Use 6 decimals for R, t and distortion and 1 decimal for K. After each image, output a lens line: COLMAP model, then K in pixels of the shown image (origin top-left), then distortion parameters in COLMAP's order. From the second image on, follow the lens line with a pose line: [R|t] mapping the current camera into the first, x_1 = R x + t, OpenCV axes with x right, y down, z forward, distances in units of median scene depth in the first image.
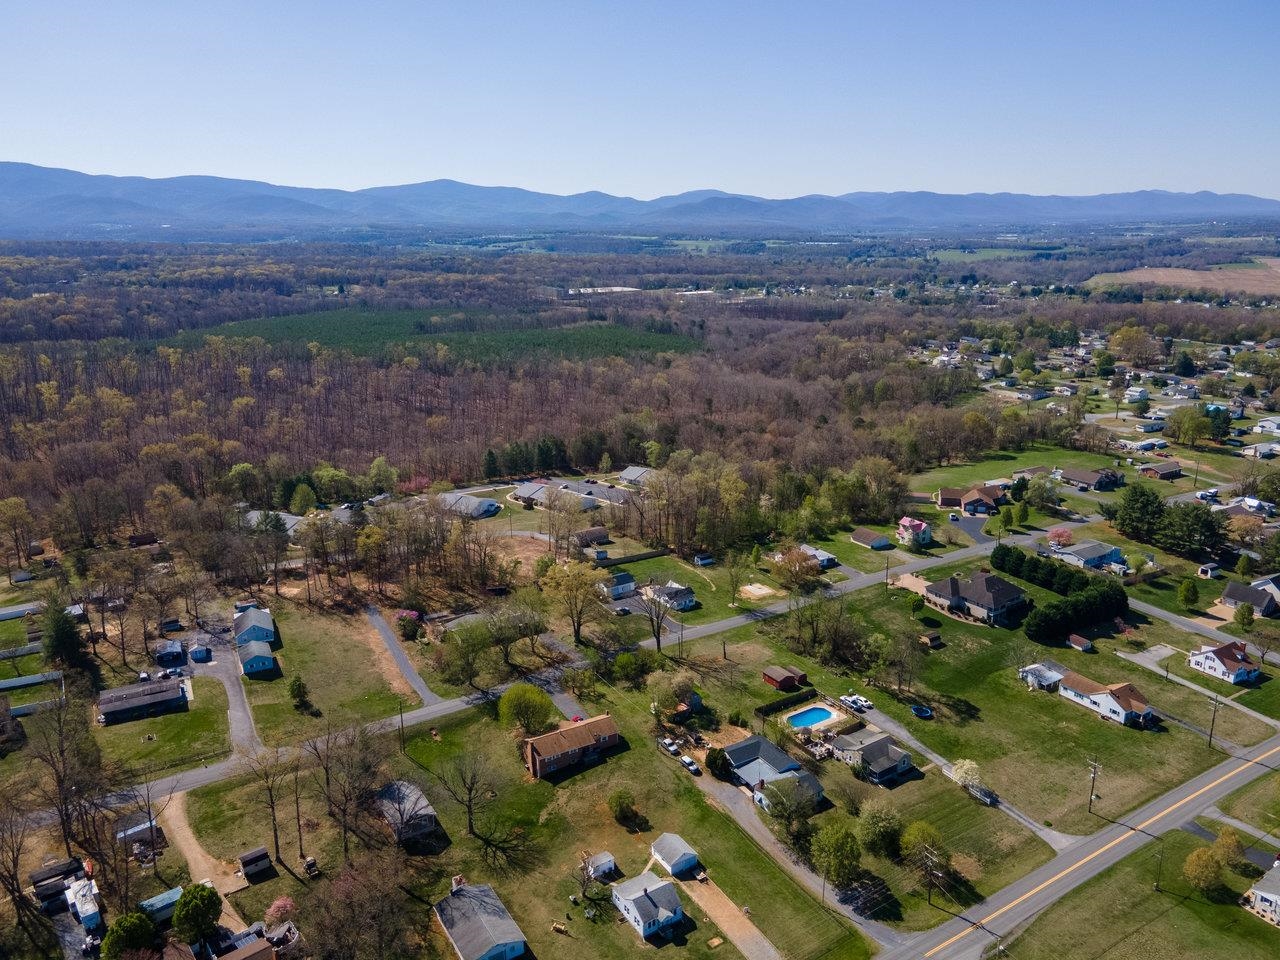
lens RADIAL K [[934.9, 0, 643.7], [0, 934.9, 479.5], [0, 0, 1]] dist [0.035032, 0.007956]
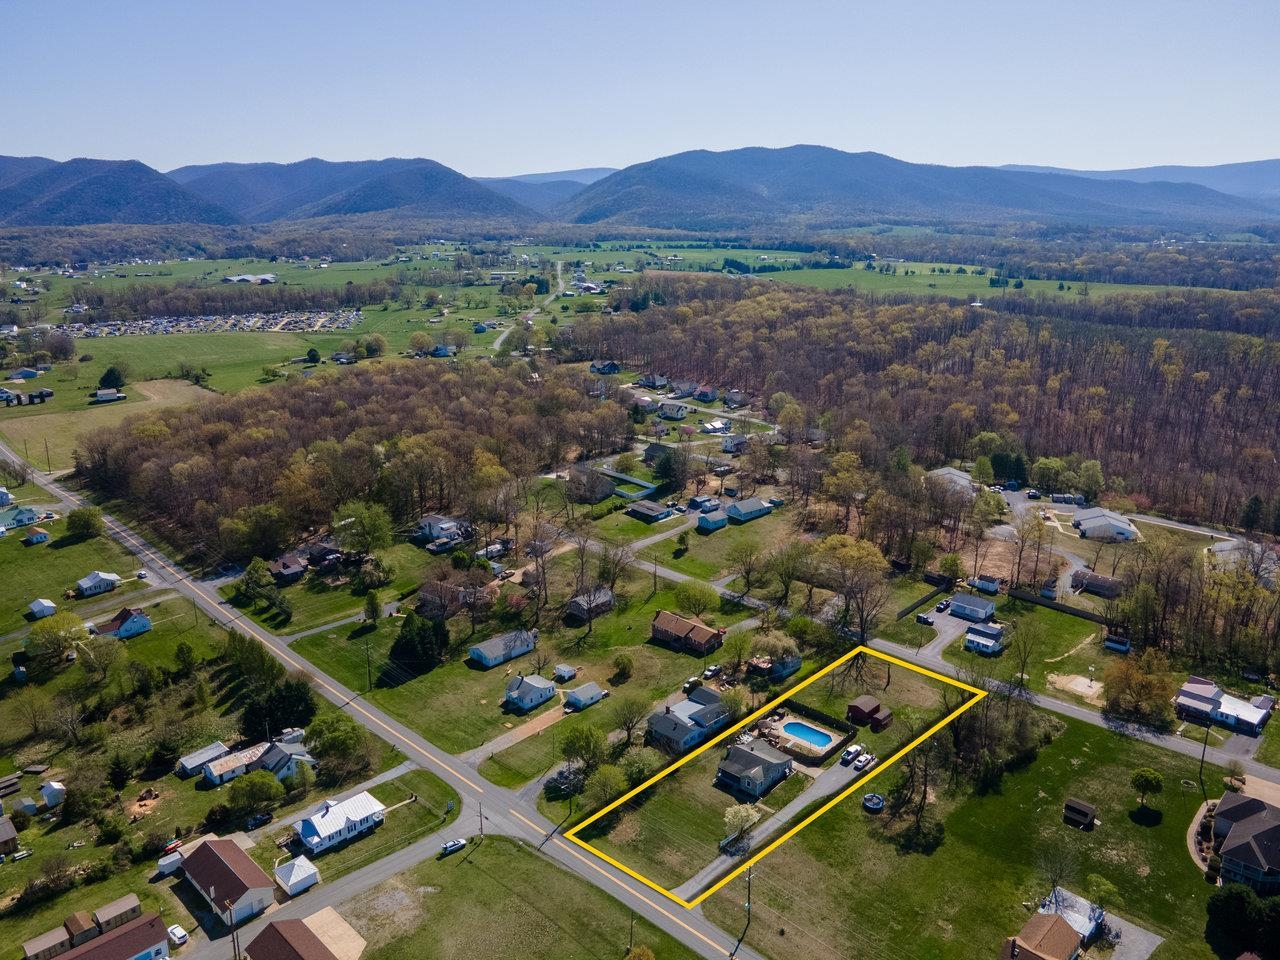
lens RADIAL K [[934.9, 0, 643.7], [0, 934.9, 479.5], [0, 0, 1]] dist [0.035032, 0.007956]
pose [[0.228389, 0.266754, -0.936312, 0.971434], [-0.259537, 0.943610, 0.205526, -0.152120], [0.938338, 0.196068, 0.284743, 0.499280]]
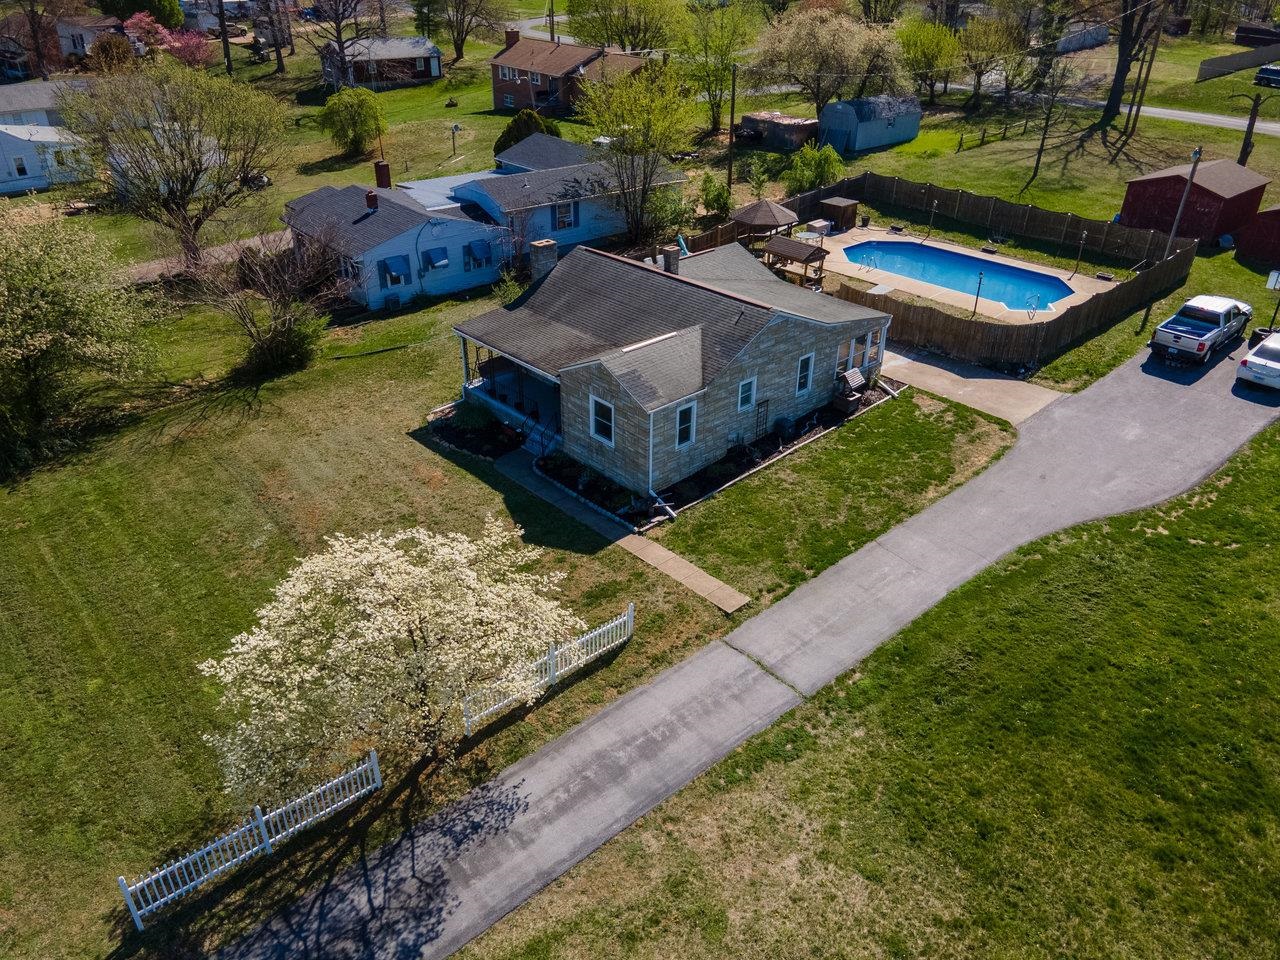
lens RADIAL K [[928.0, 0, 646.5], [0, 928.0, 477.4], [0, 0, 1]] dist [0.037230, 0.004166]
pose [[0.165060, 0.502214, -0.848844, 0.368892], [-0.292984, 0.846766, 0.444013, 0.215841], [0.941762, 0.175409, 0.286908, 0.865326]]
